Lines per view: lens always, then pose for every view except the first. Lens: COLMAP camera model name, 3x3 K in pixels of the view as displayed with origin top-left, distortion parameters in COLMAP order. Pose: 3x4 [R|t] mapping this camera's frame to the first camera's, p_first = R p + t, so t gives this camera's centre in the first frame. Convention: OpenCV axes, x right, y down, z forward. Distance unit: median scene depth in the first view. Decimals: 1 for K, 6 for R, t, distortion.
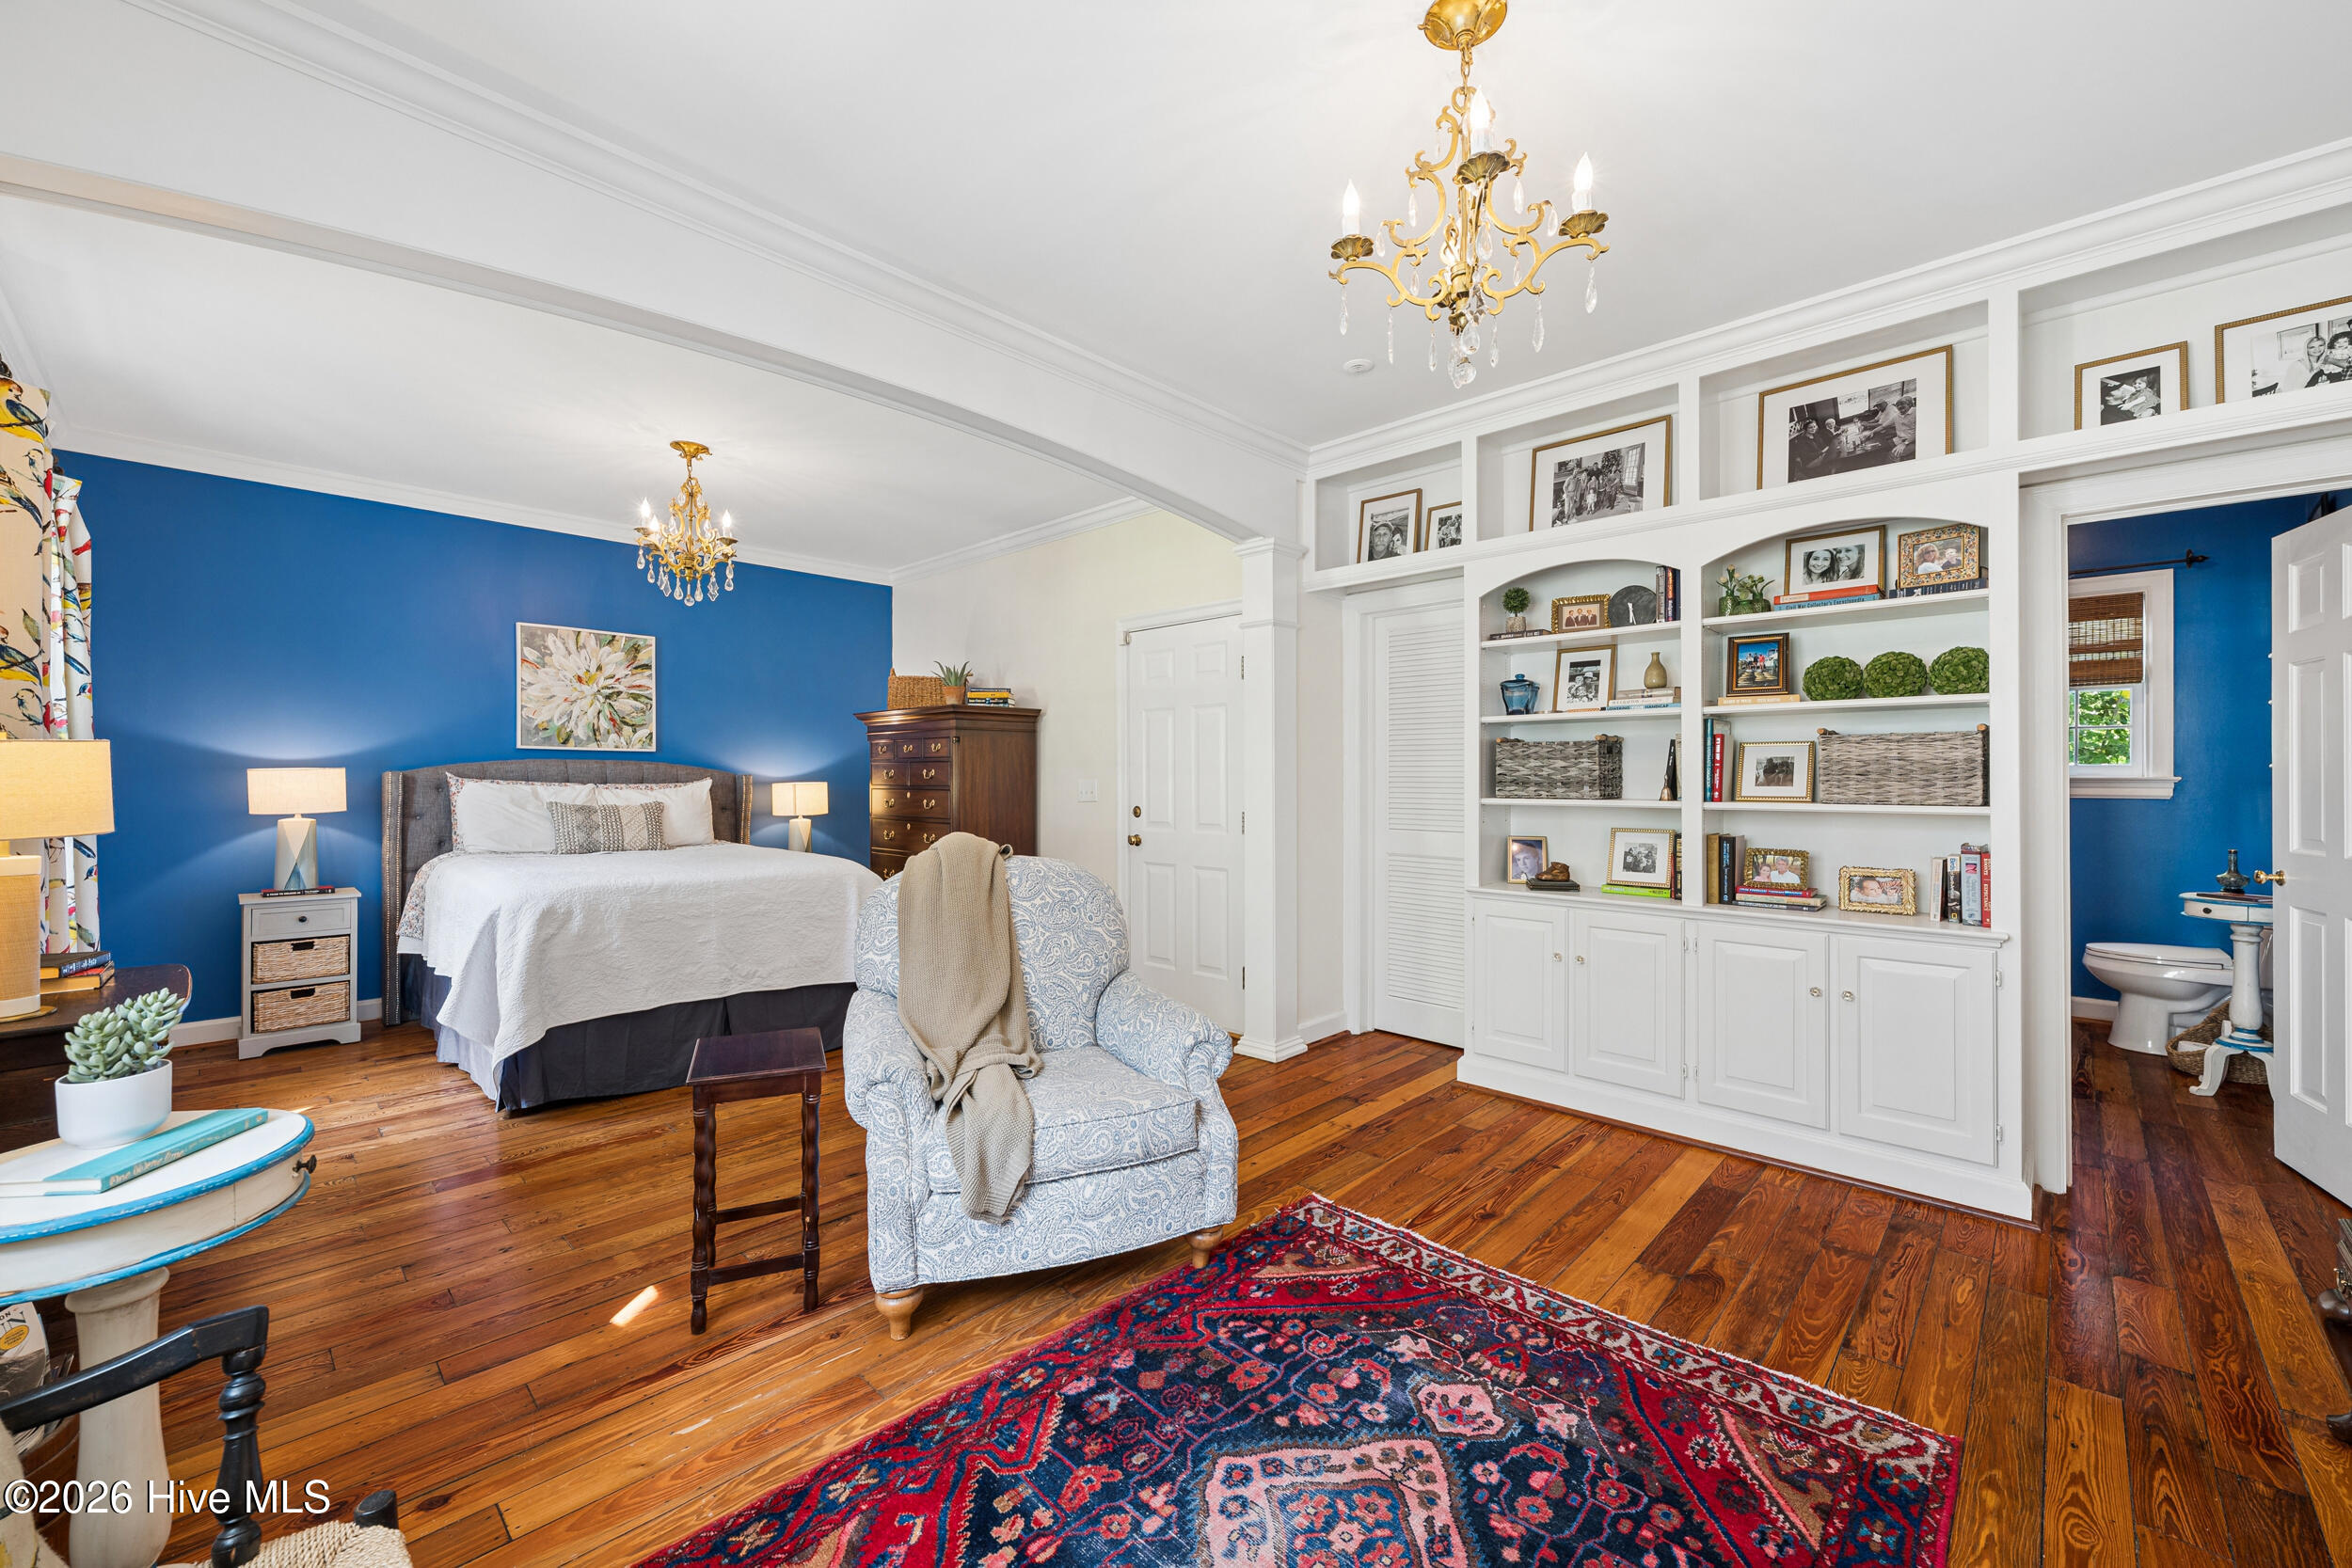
lens RADIAL K [[927.0, 0, 1173.7], [0, 927.0, 779.0], [0, 0, 1]] dist [-0.002664, 0.000033]
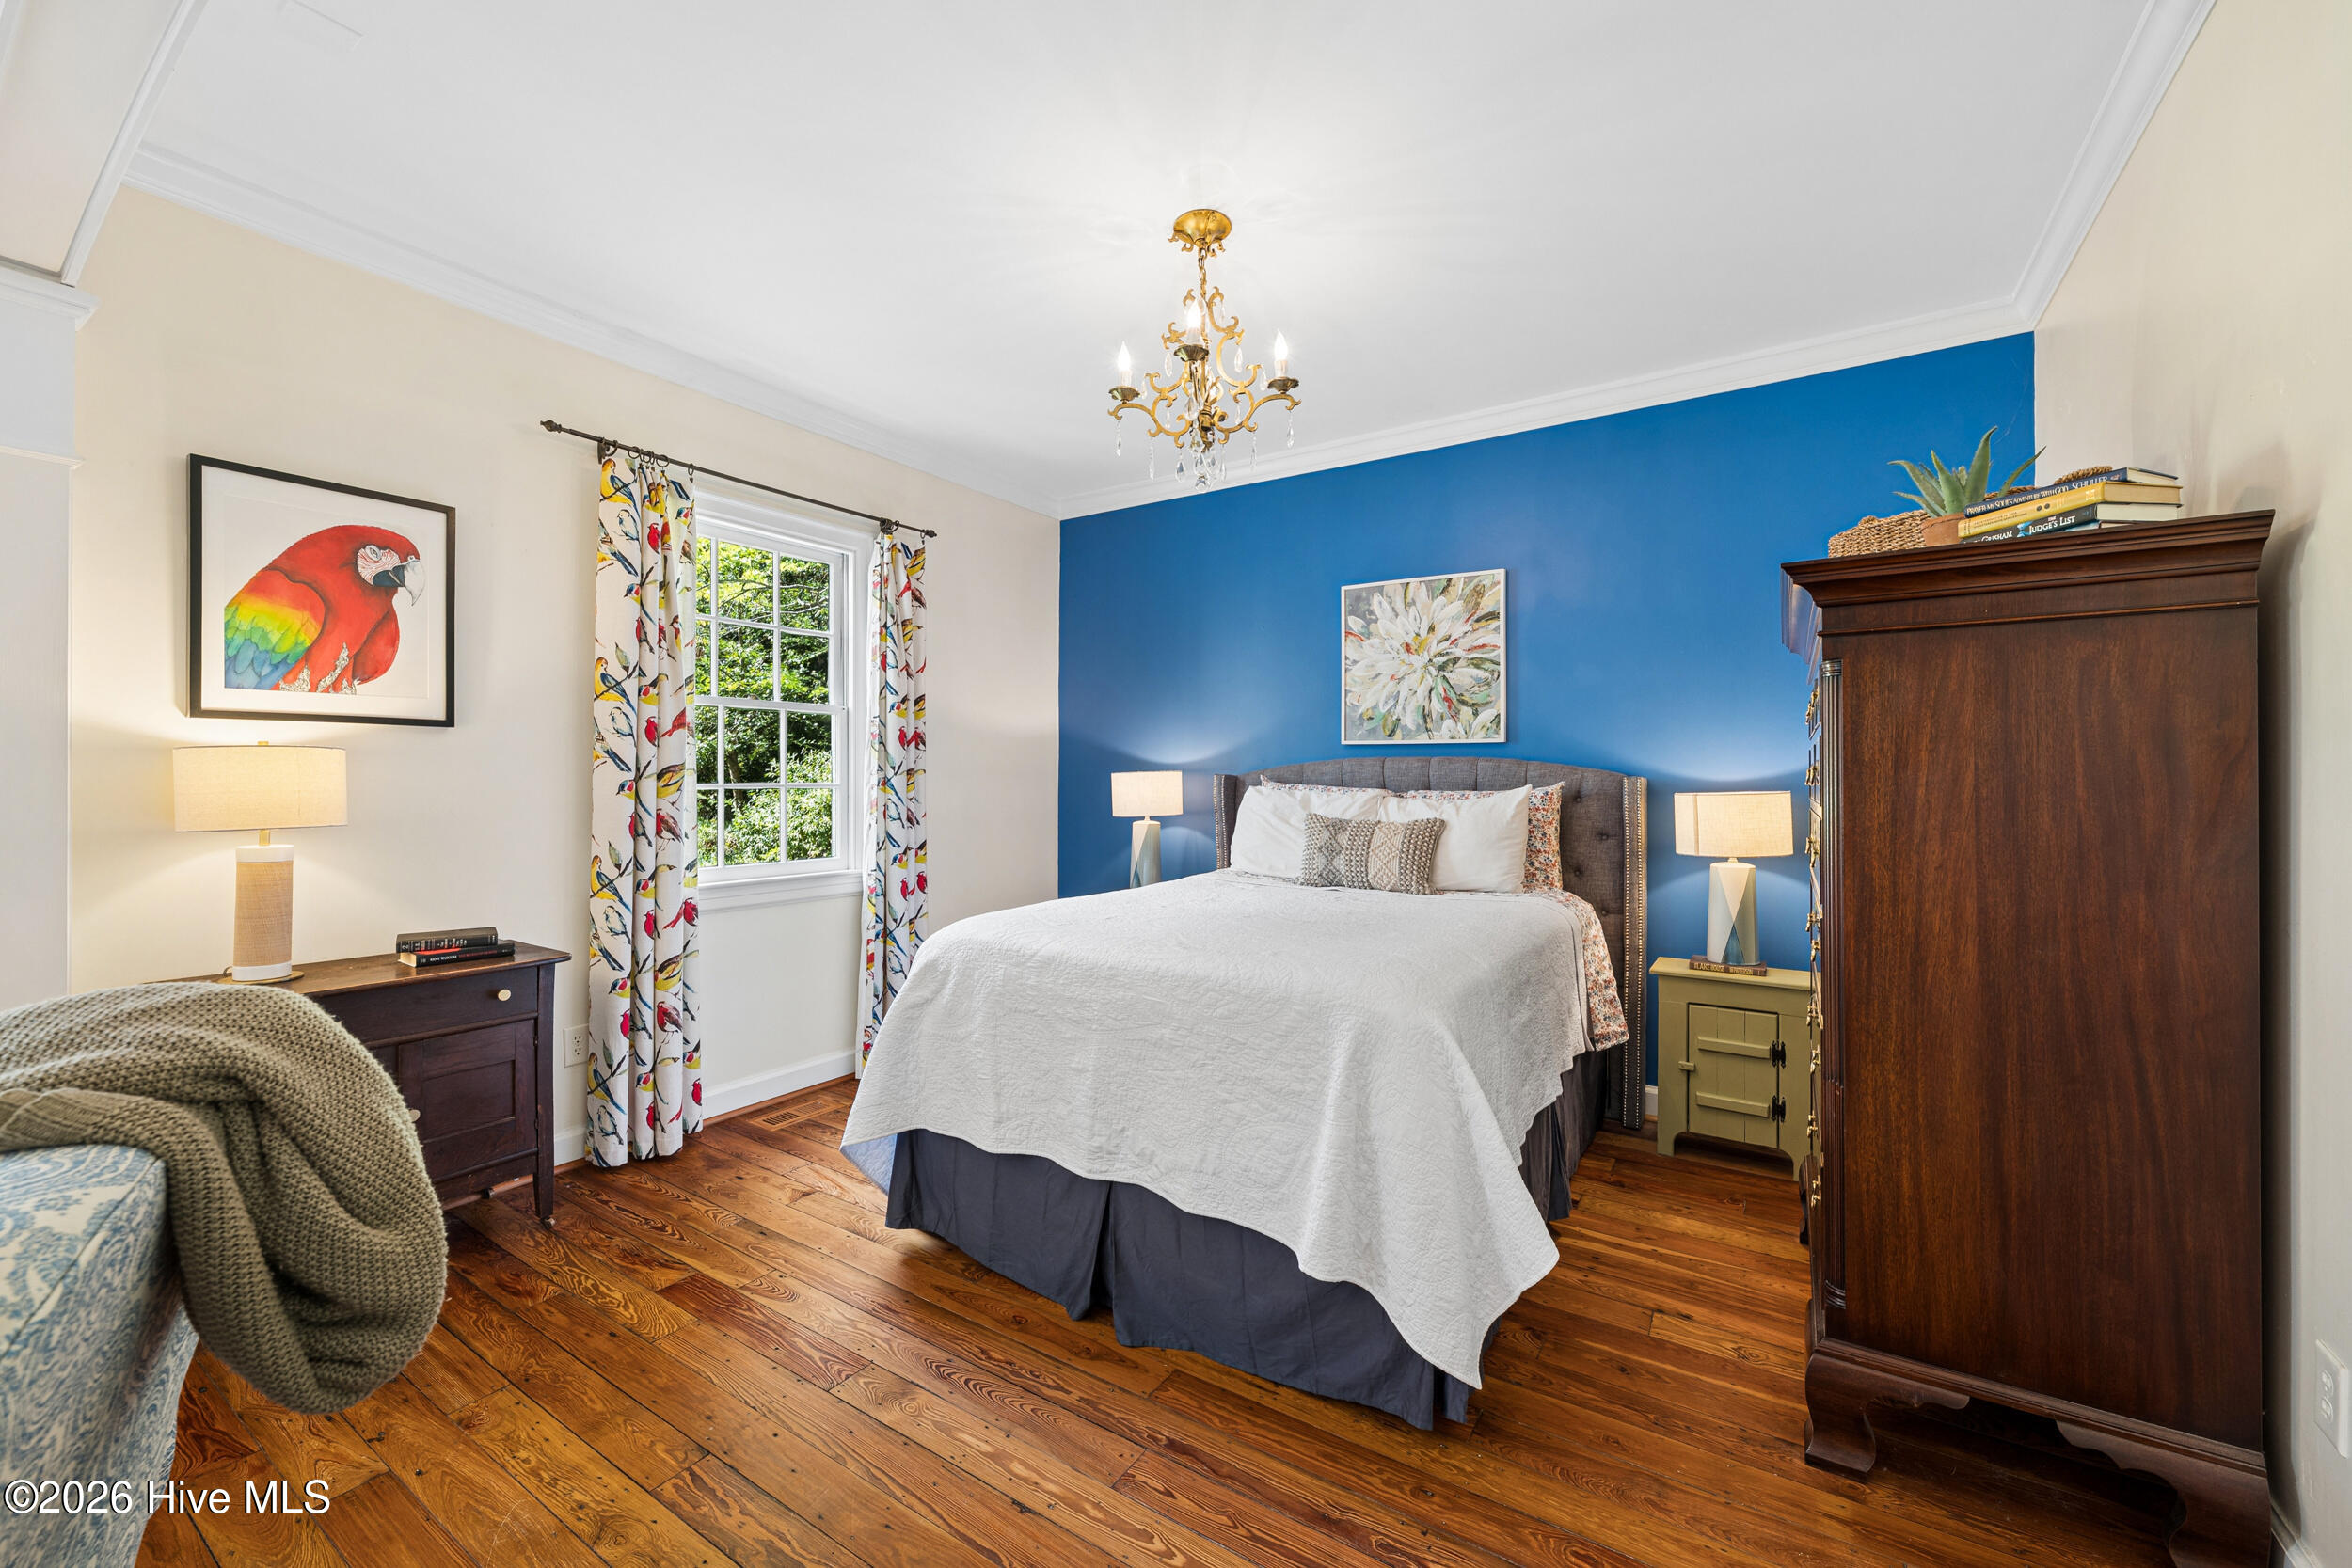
lens RADIAL K [[927.0, 0, 1169.8], [0, 927.0, 777.1], [0, 0, 1]] dist [-0.002664, 0.000033]
pose [[0.201166, -0.008355, -0.979522, 0.040680], [-0.002191, 0.999957, -0.008979, 0.001967], [0.979555, 0.003953, 0.201139, 0.666509]]
